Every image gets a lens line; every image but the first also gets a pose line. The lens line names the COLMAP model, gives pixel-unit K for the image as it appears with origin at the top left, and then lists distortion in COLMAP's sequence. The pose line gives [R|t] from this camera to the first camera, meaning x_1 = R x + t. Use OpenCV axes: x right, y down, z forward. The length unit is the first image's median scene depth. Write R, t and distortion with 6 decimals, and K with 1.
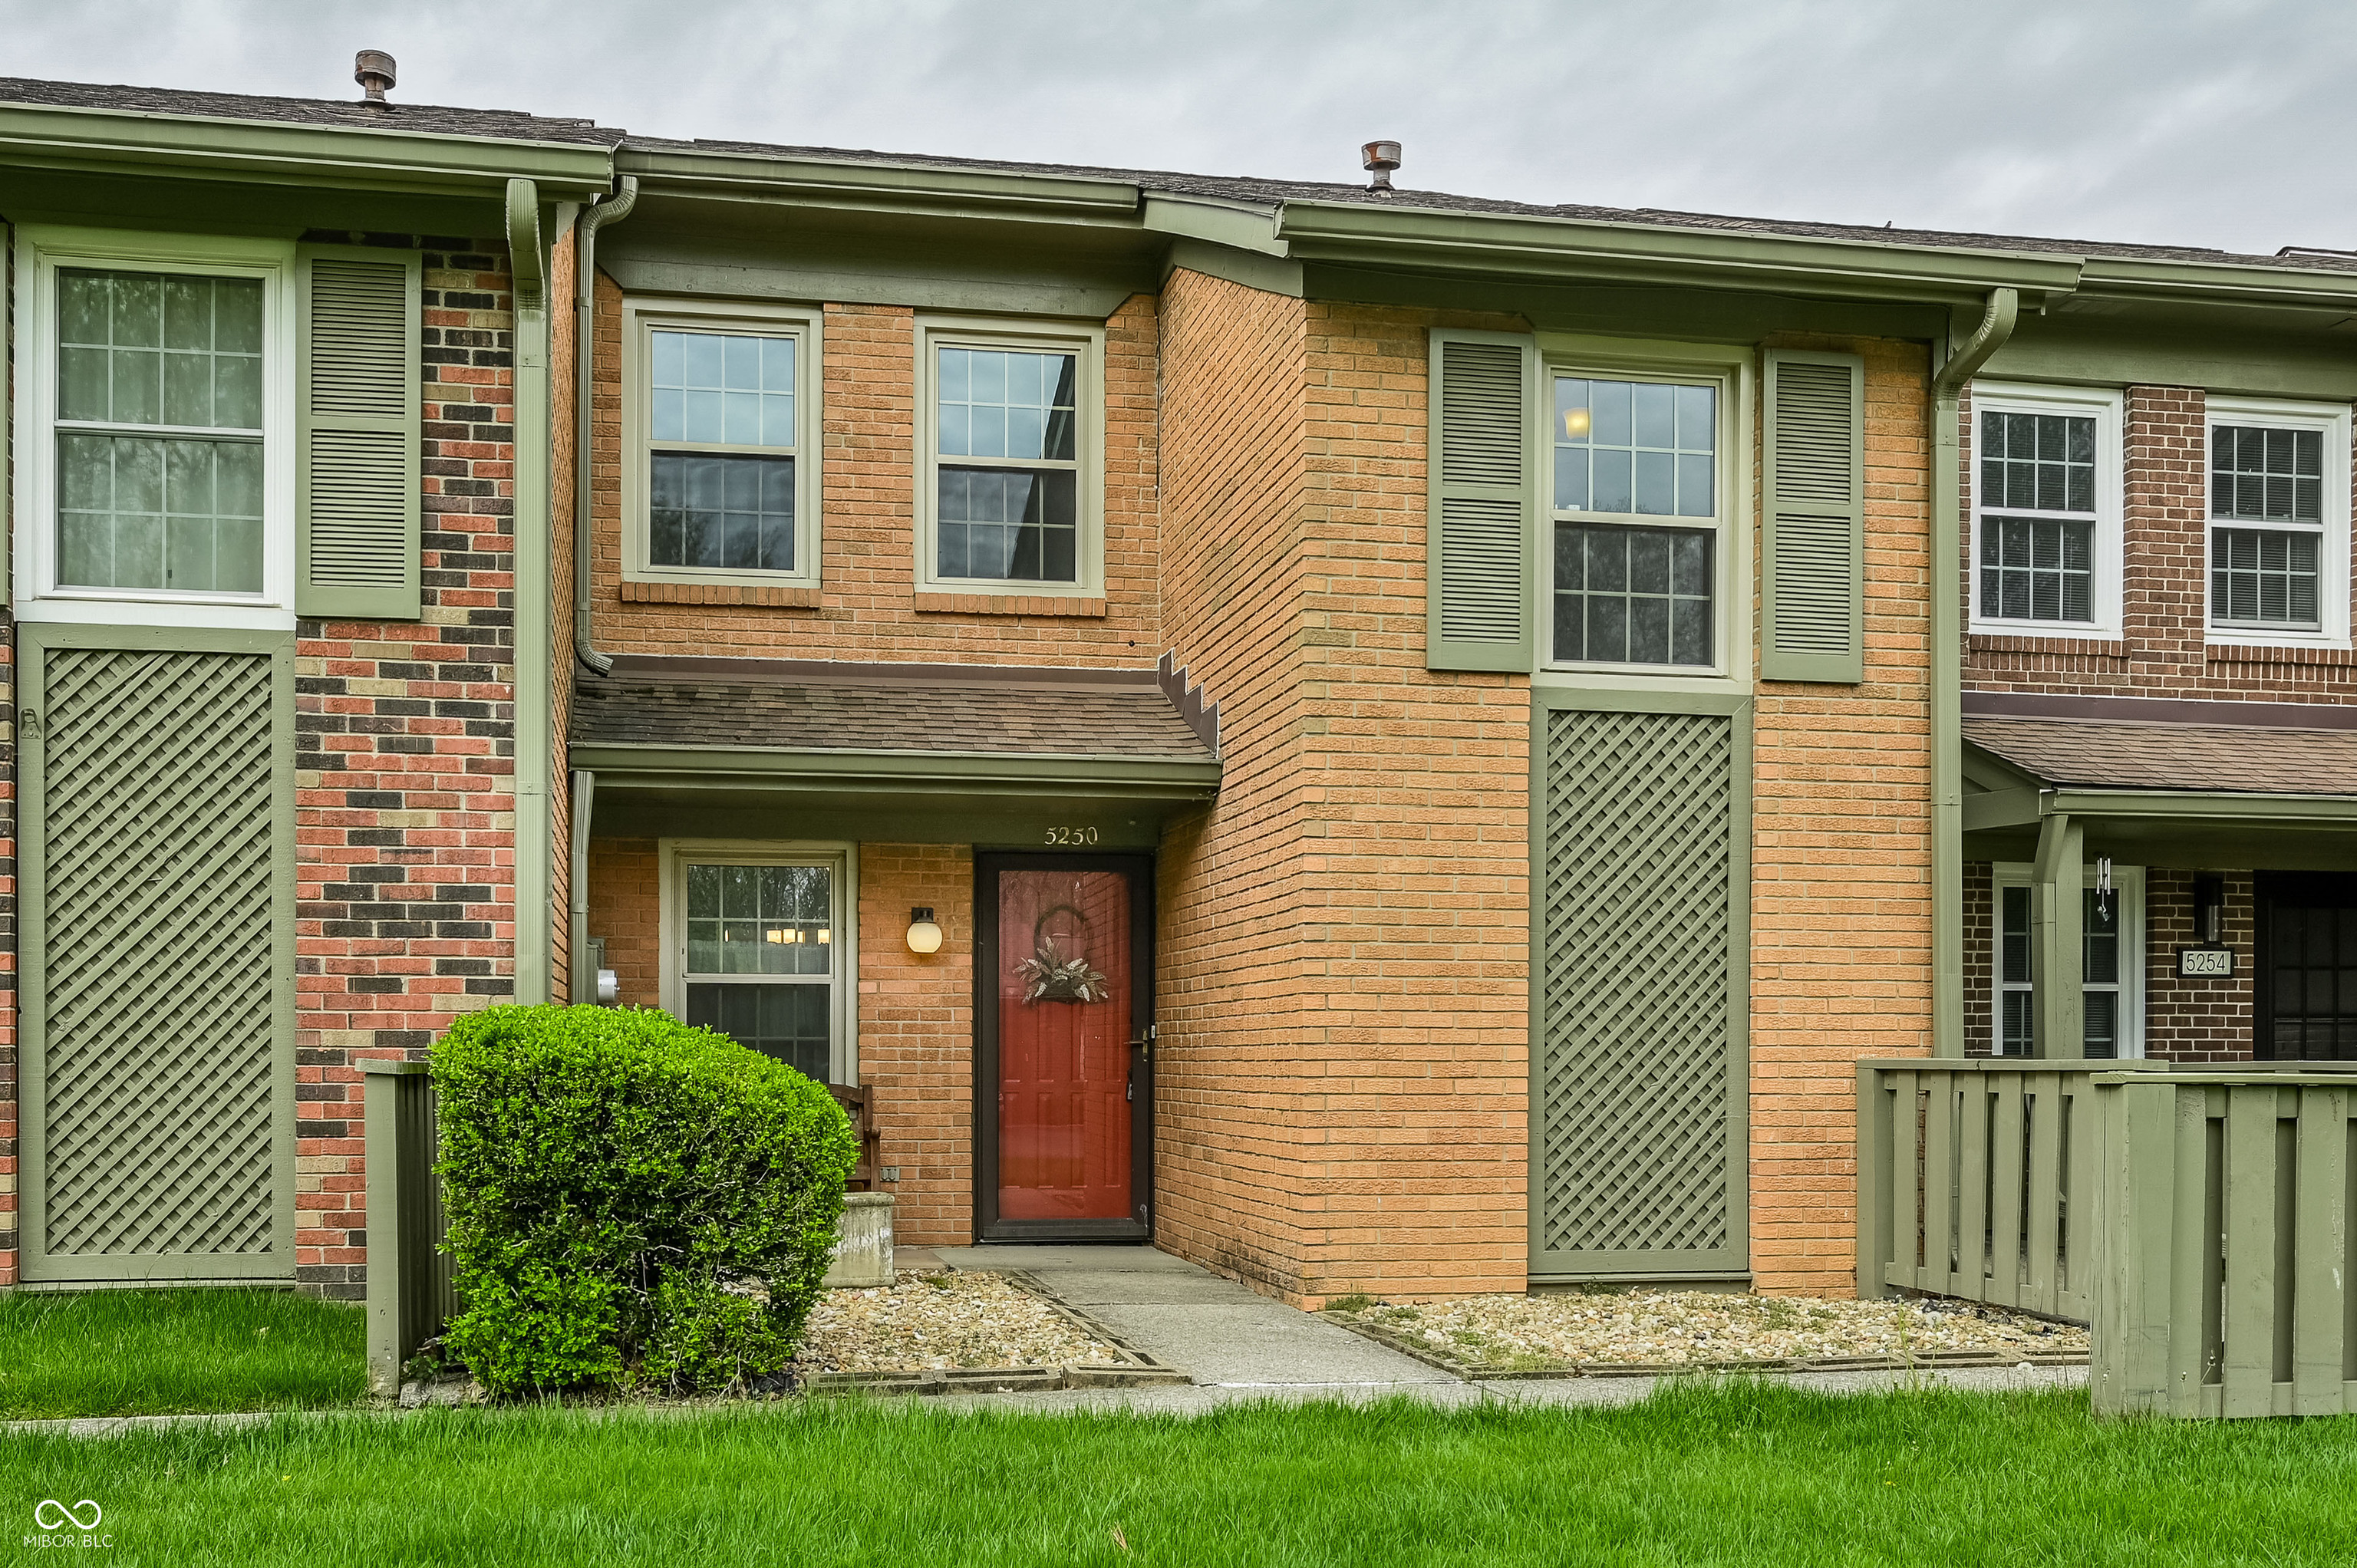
lens RADIAL K [[2450.3, 0, 1178.5], [0, 2450.3, 784.0], [0, 0, 1]] dist [-0.008585, -0.002174]
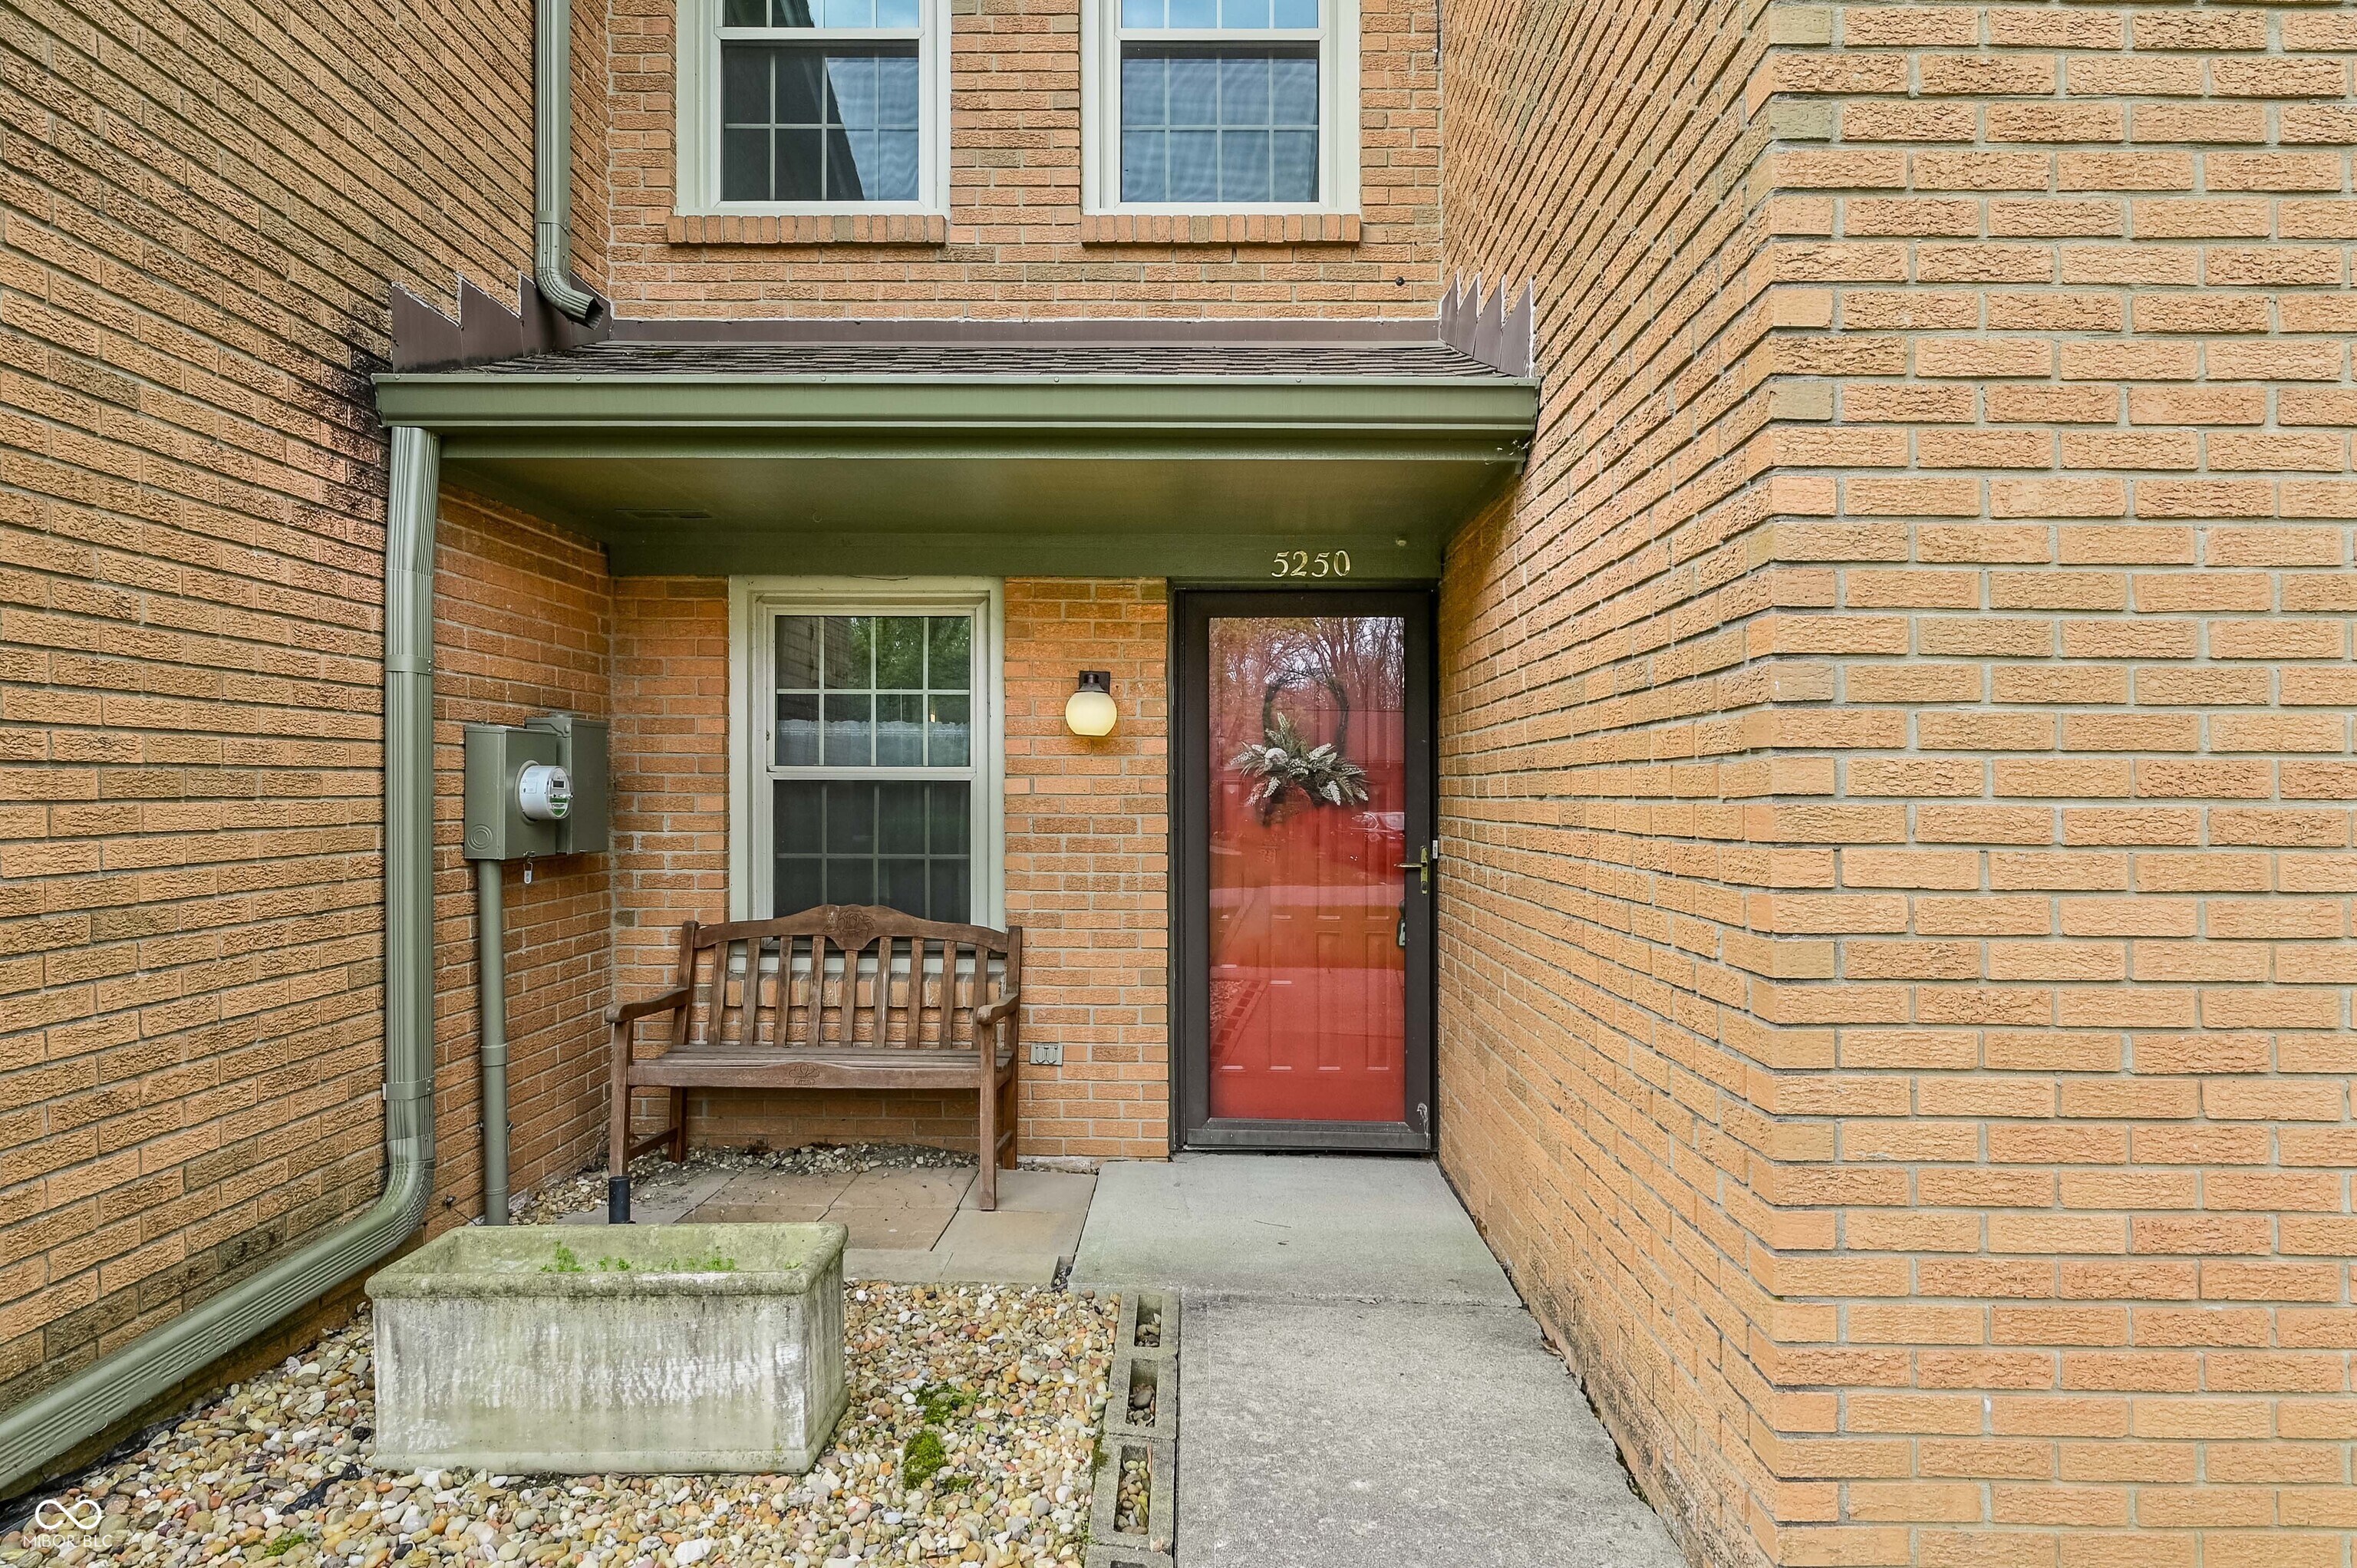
lens RADIAL K [[957.0, 0, 1311.2], [0, 957.0, 729.9], [0, 0, 1]] dist [0.002437, 0.000209]
pose [[0.978556, -0.005522, -0.205905, 0.011217], [0.019287, 0.997705, 0.064906, 0.051190], [0.205074, -0.067486, 0.976417, 0.753868]]
